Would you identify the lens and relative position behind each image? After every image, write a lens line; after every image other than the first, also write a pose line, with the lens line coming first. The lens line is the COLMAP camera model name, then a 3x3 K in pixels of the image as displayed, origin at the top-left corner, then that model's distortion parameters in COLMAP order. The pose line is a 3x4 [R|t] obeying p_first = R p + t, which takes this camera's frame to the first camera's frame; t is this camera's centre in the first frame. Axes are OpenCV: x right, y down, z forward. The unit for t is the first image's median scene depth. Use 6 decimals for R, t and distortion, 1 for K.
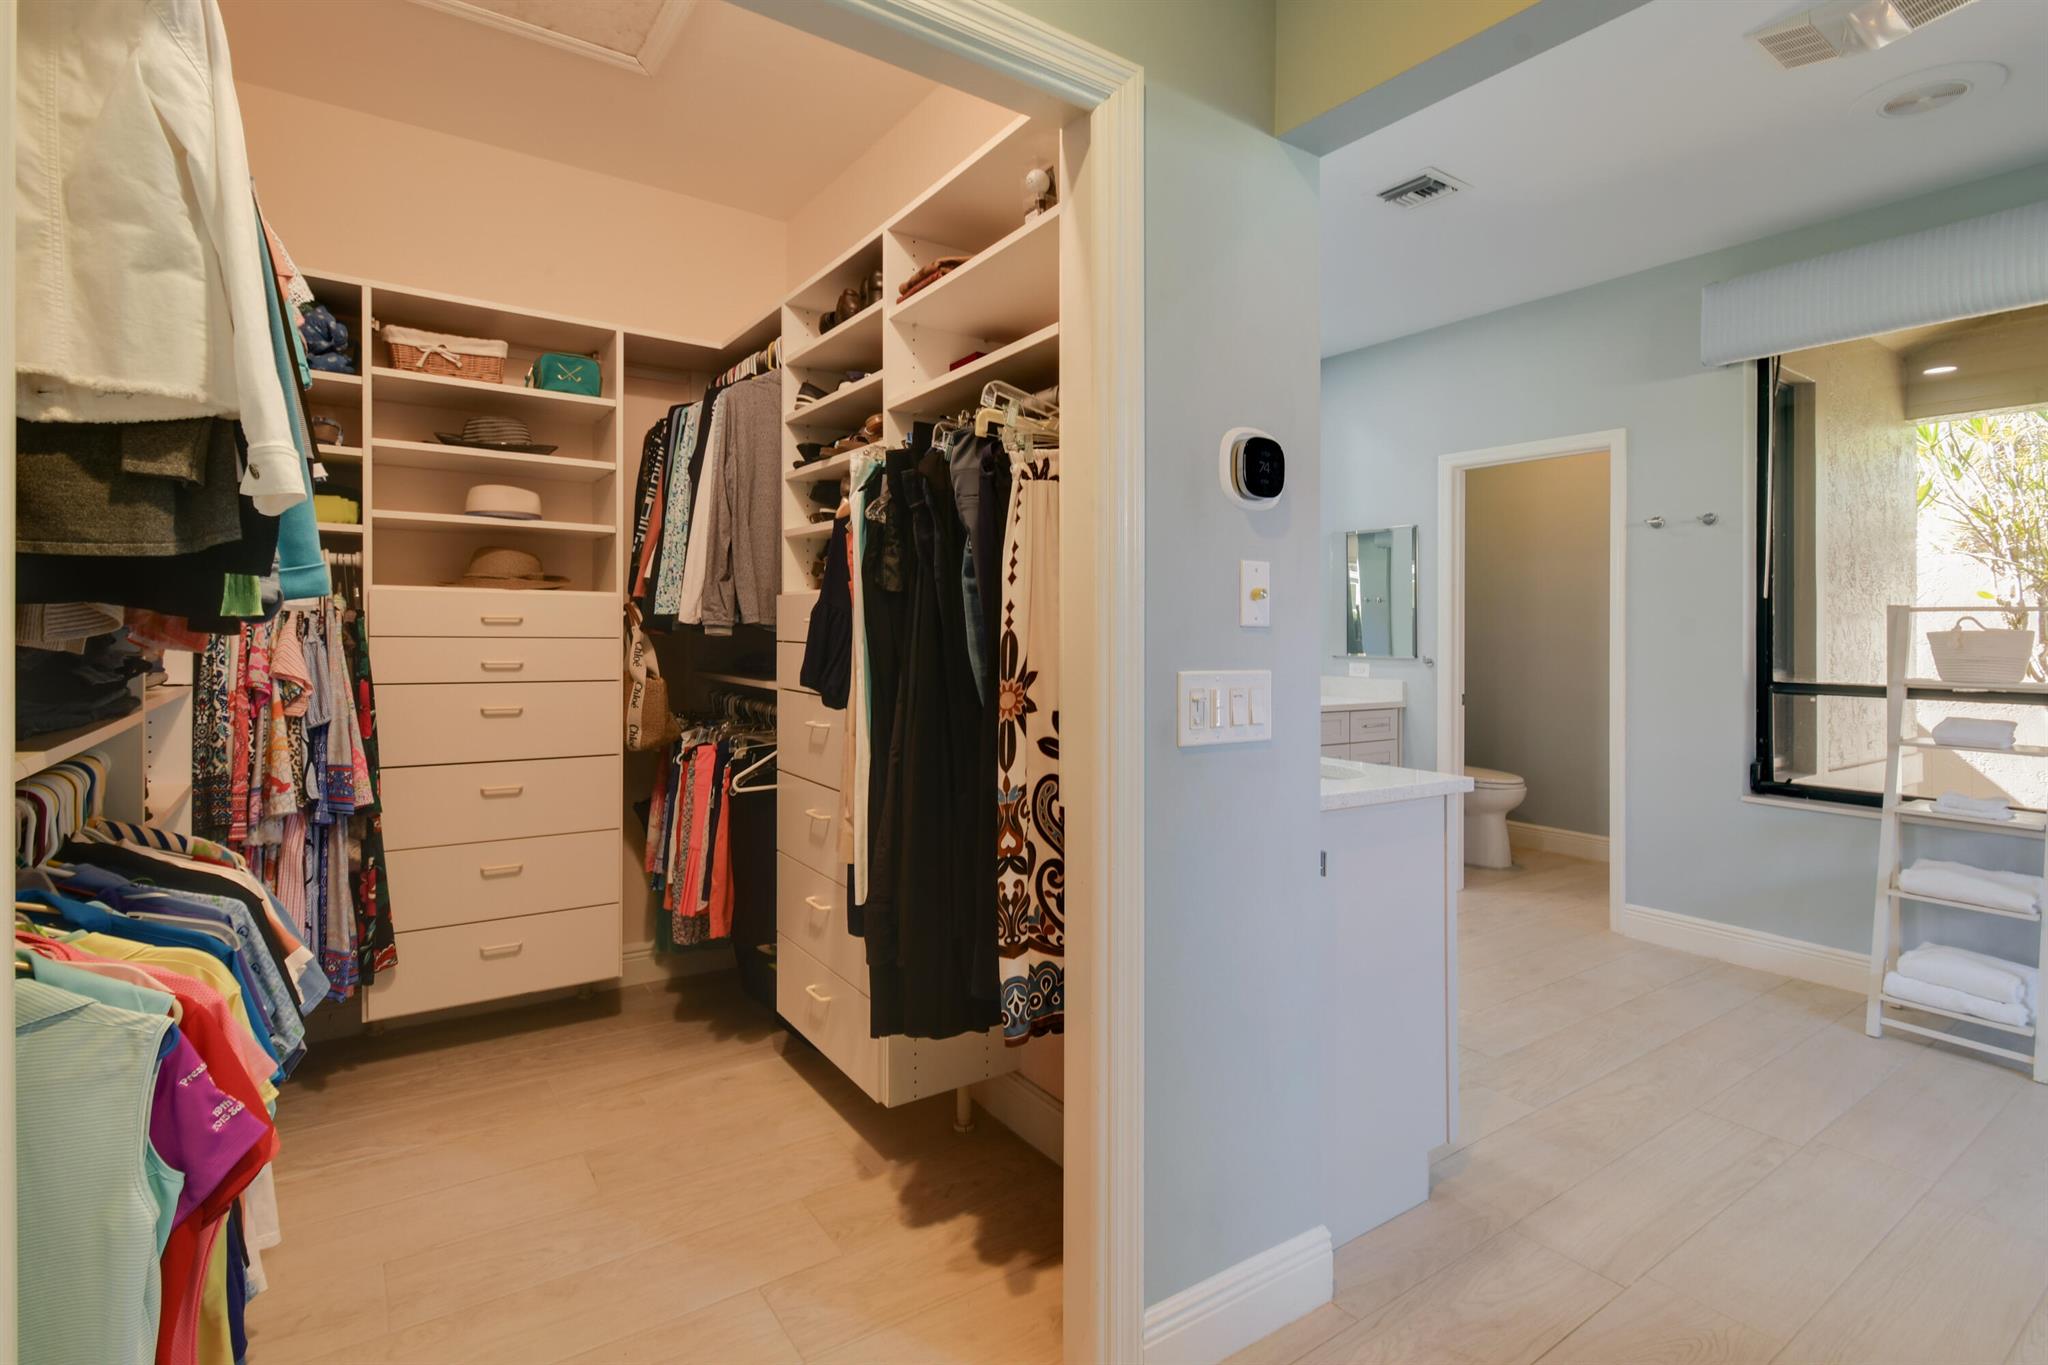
lens RADIAL K [[959.2, 0, 1011.4], [0, 959.2, 648.5], [0, 0, 1]] dist [-0.000356, -0.004533]
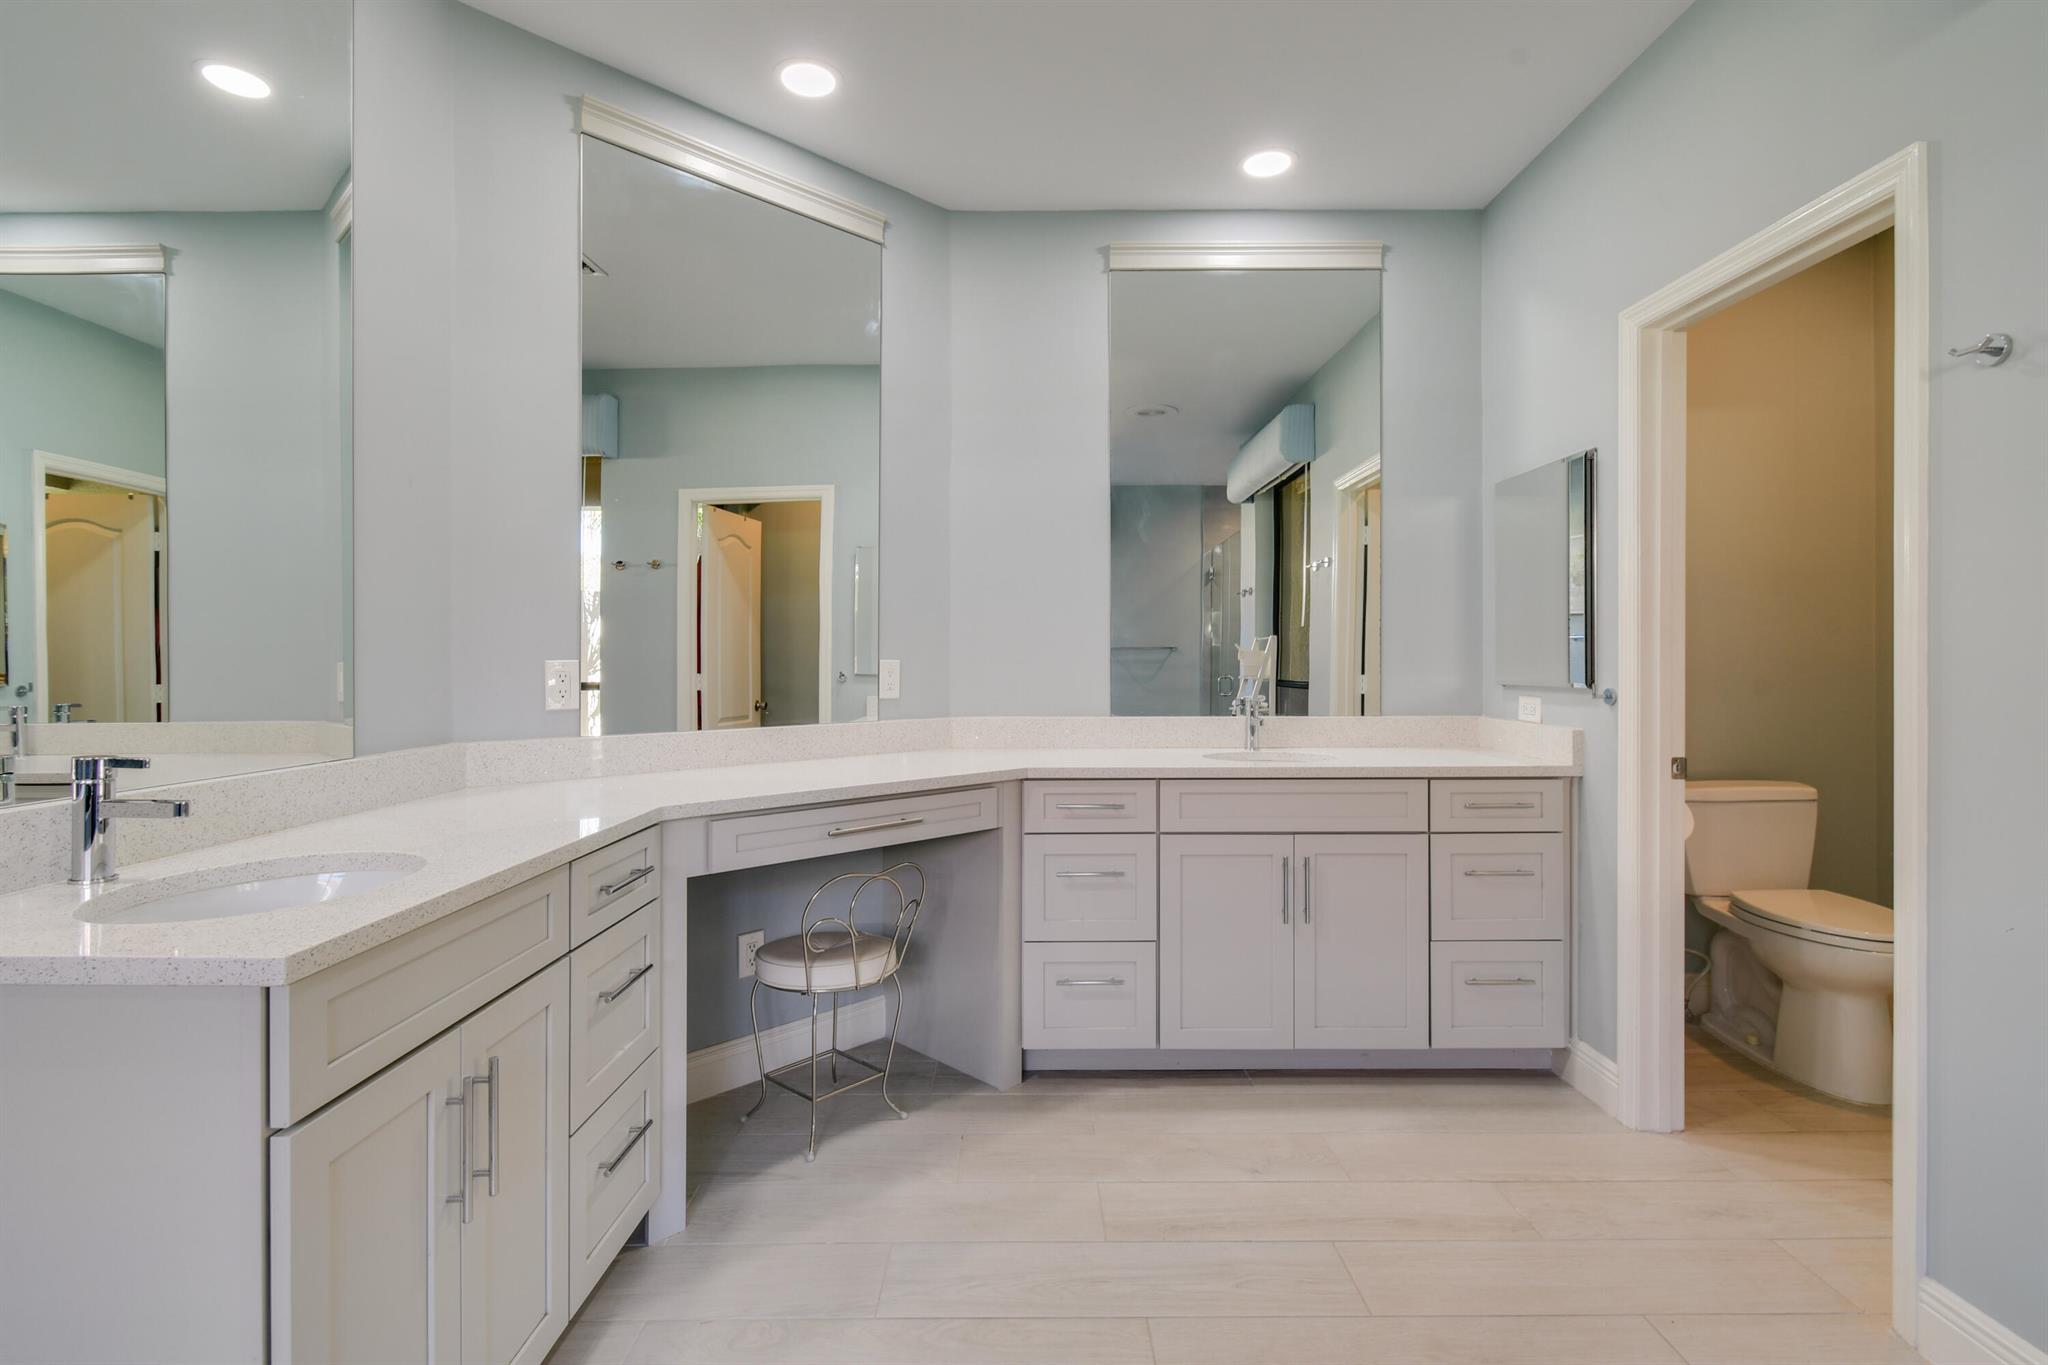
lens RADIAL K [[939.7, 0, 1024.0], [0, 939.7, 682.5], [0, 0, 1]] dist [-0.001922, -0.000980]
pose [[0.830758, -0.002299, -0.556628, 0.466180], [0.005039, 0.999982, 0.003390, 0.002747], [0.556610, -0.005622, 0.830755, 0.380062]]
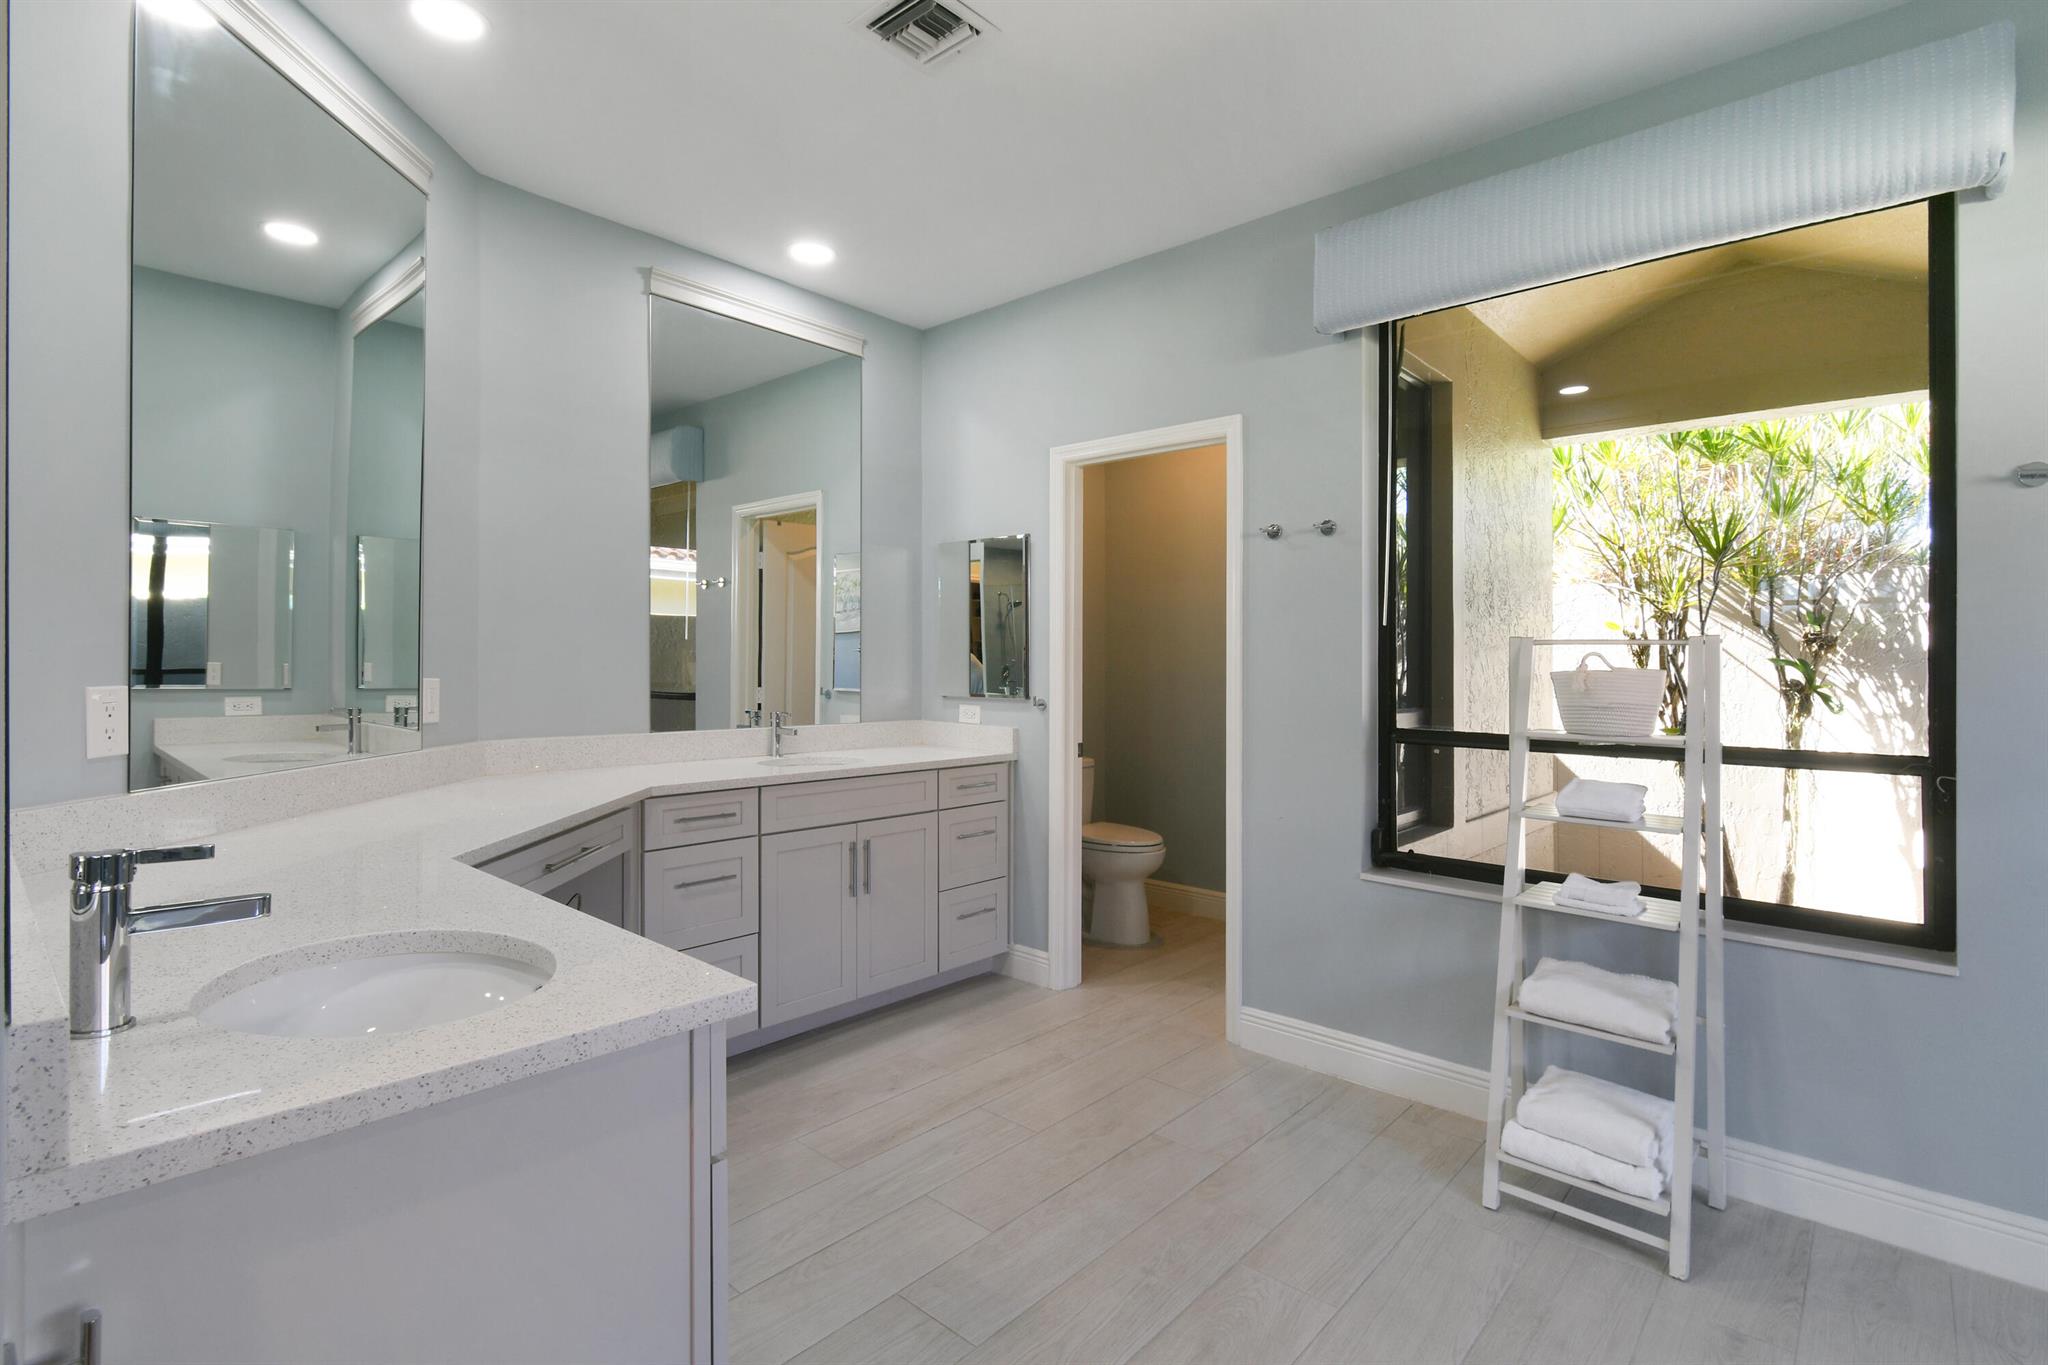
lens RADIAL K [[958.8, 0, 1024.0], [0, 958.8, 682.5], [0, 0, 1]] dist [-0.001406, -0.000747]
pose [[0.970218, -0.006853, 0.242138, 0.232180], [0.005203, 0.999959, 0.007450, -0.010493], [-0.242179, -0.005968, 0.970213, 0.227460]]
